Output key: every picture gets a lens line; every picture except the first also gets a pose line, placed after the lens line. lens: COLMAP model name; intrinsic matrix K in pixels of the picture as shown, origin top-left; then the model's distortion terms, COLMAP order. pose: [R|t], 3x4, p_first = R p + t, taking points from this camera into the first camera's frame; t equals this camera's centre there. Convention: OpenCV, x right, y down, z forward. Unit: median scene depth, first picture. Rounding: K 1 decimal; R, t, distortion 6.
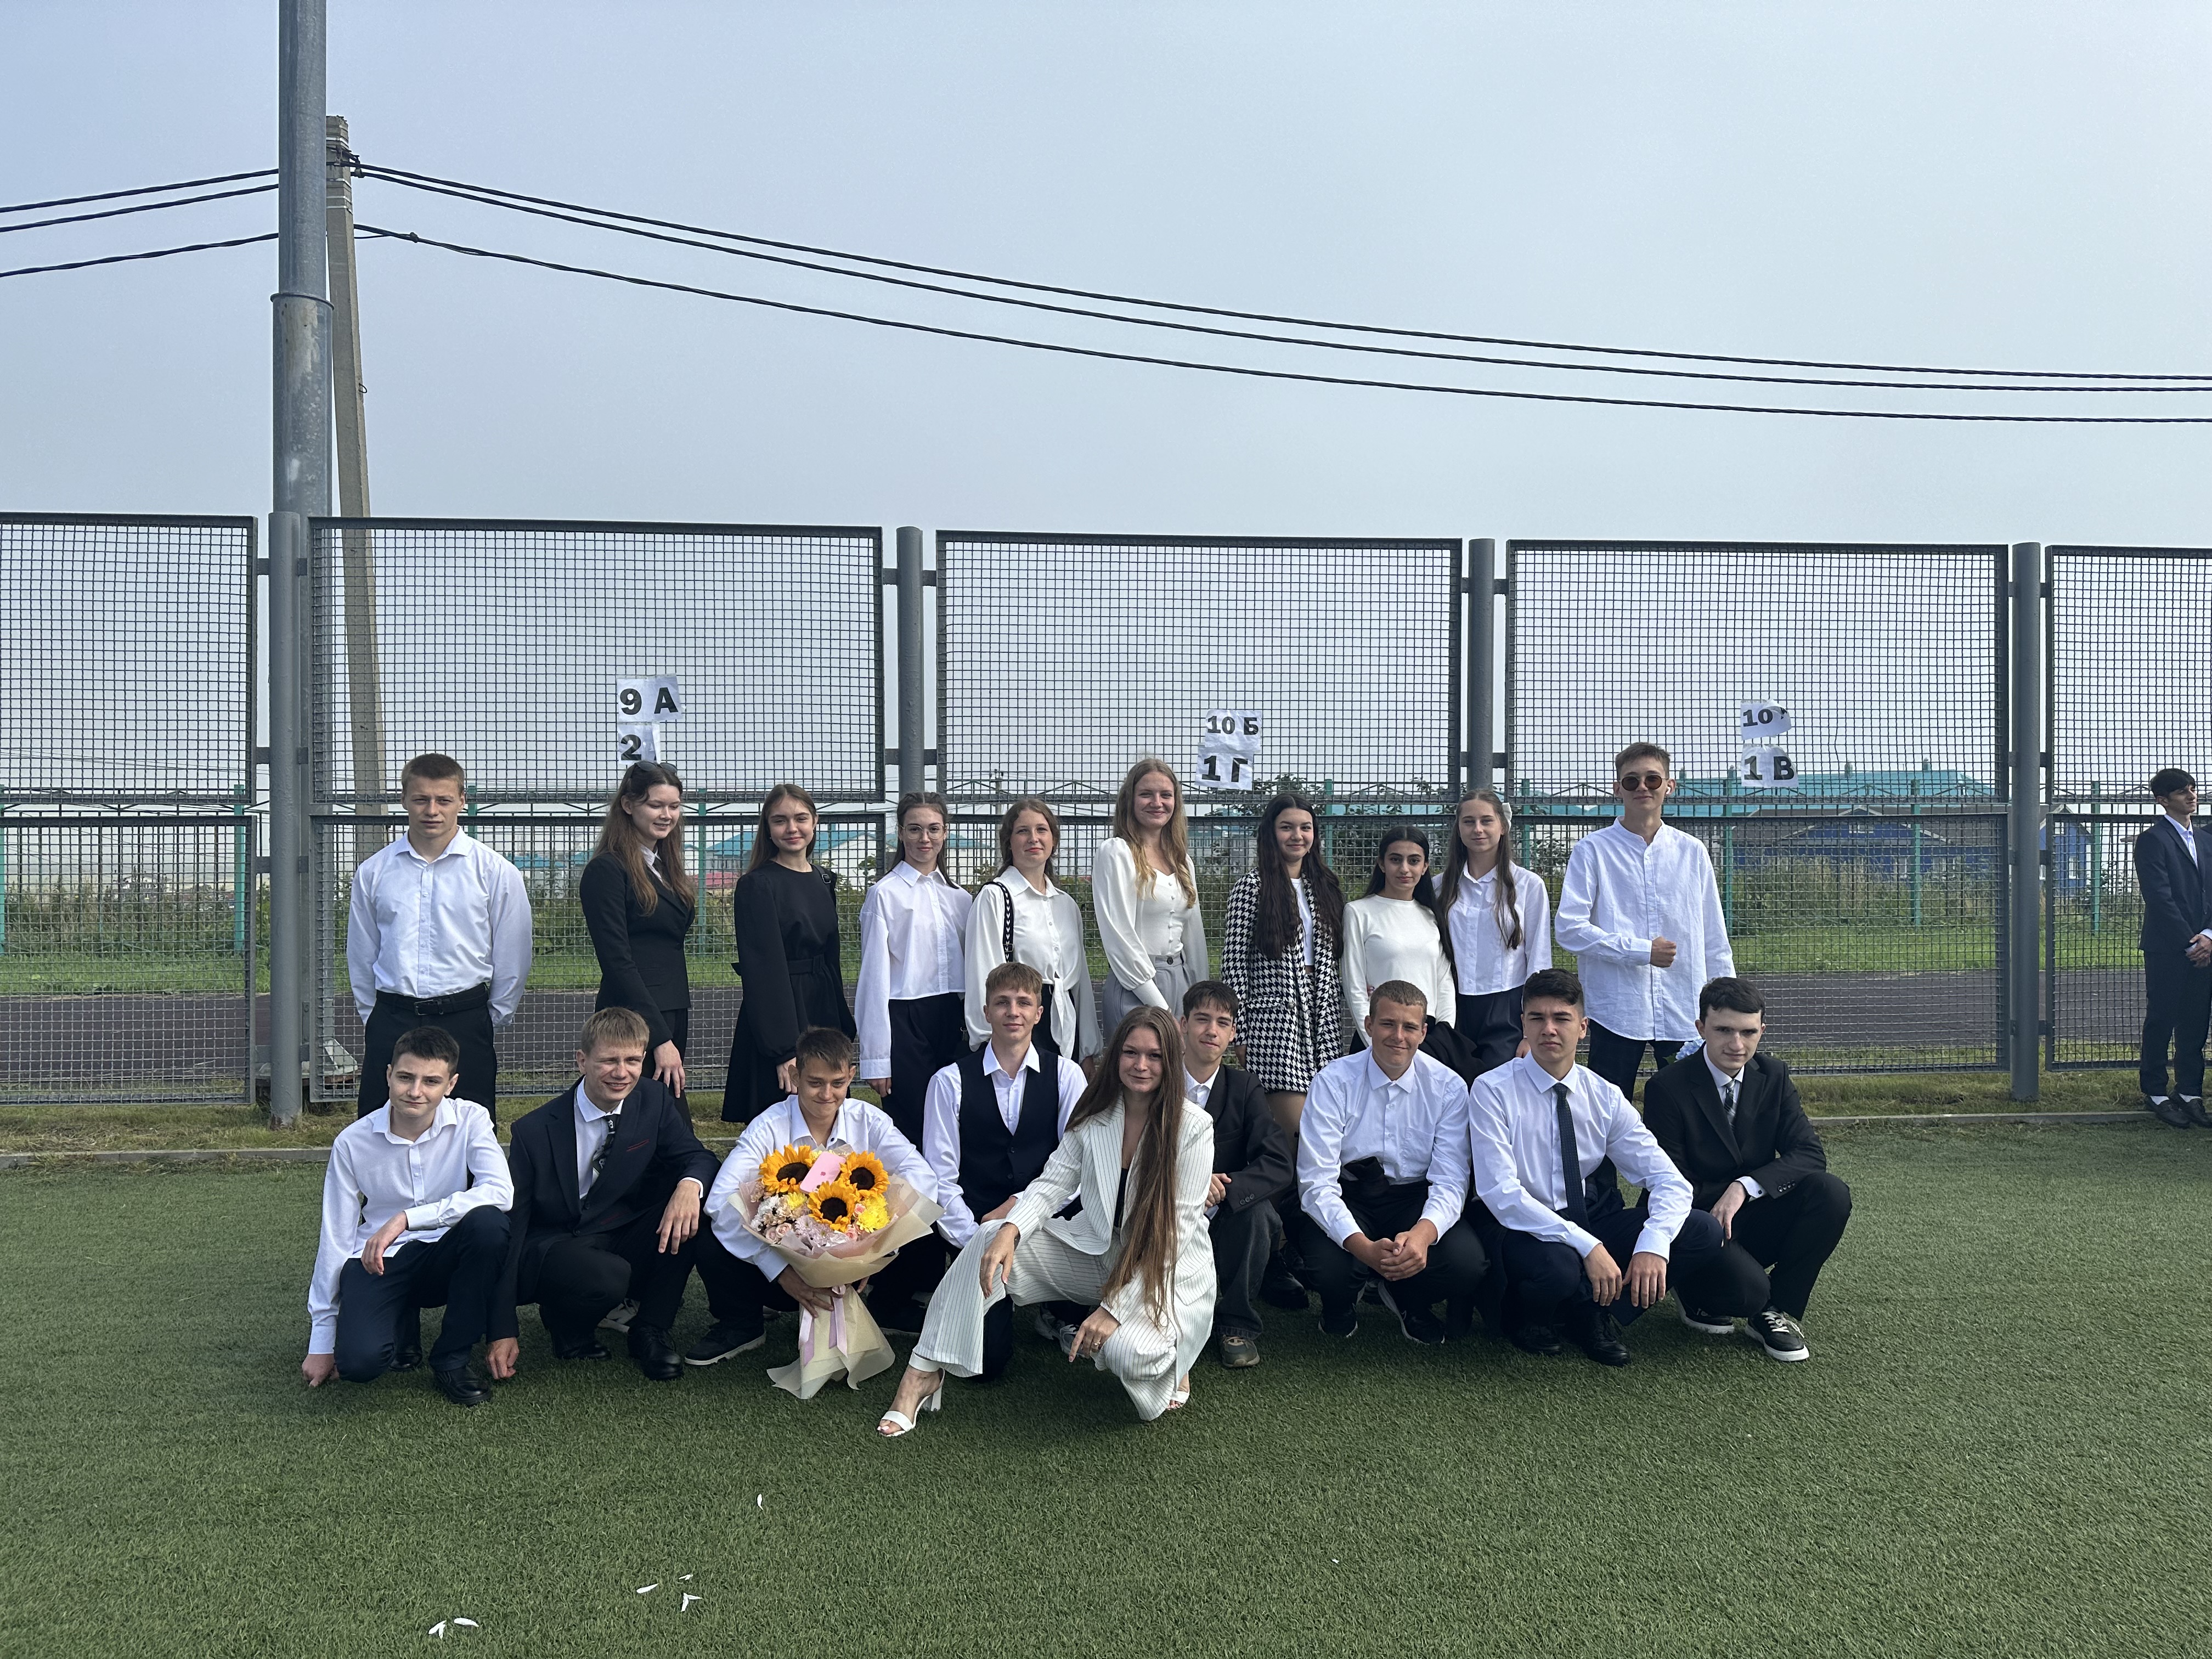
lens RADIAL K [[1642.5, 0, 1096.0], [0, 1642.5, 830.4], [0, 0, 1]] dist [0.035521, -0.044487]
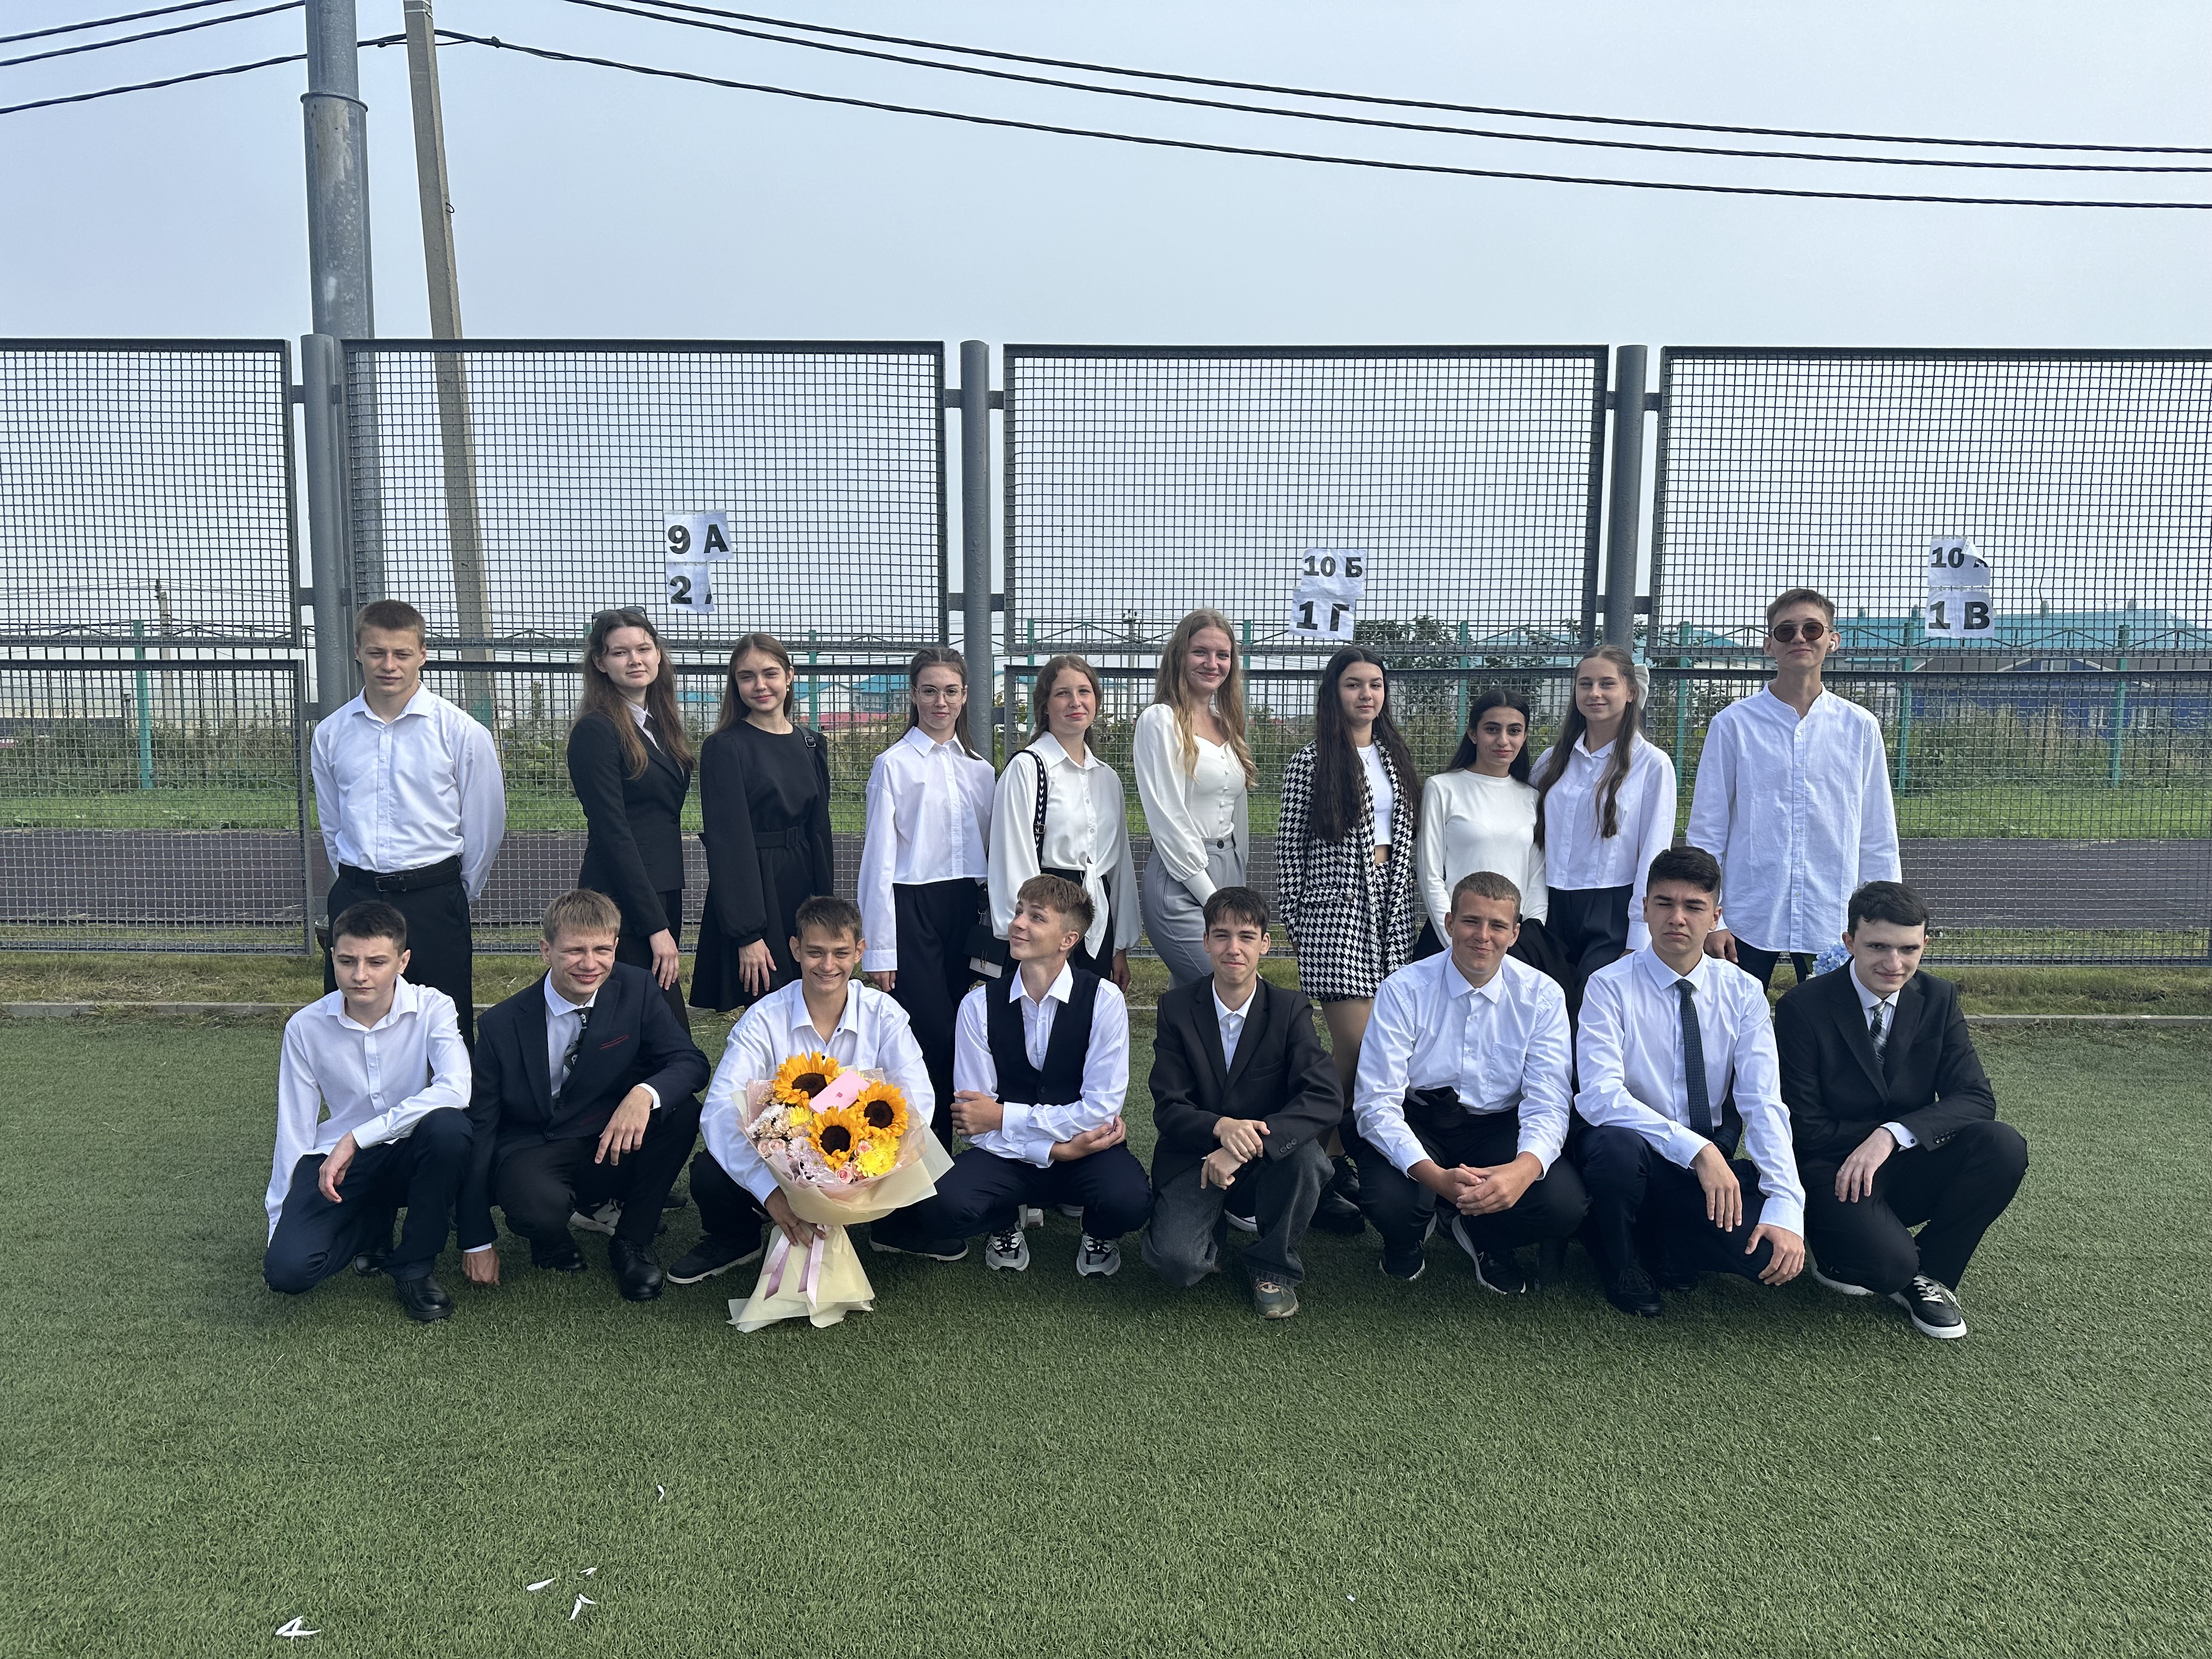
lens RADIAL K [[1642.5, 0, 1070.3], [0, 1642.5, 845.5], [0, 0, 1]] dist [0.035521, -0.044487]
pose [[0.994961, 0.017195, -0.098773, 0.047476], [-0.006535, 0.994211, 0.107245, -0.011221], [0.100045, -0.106059, 0.989314, 0.123250]]
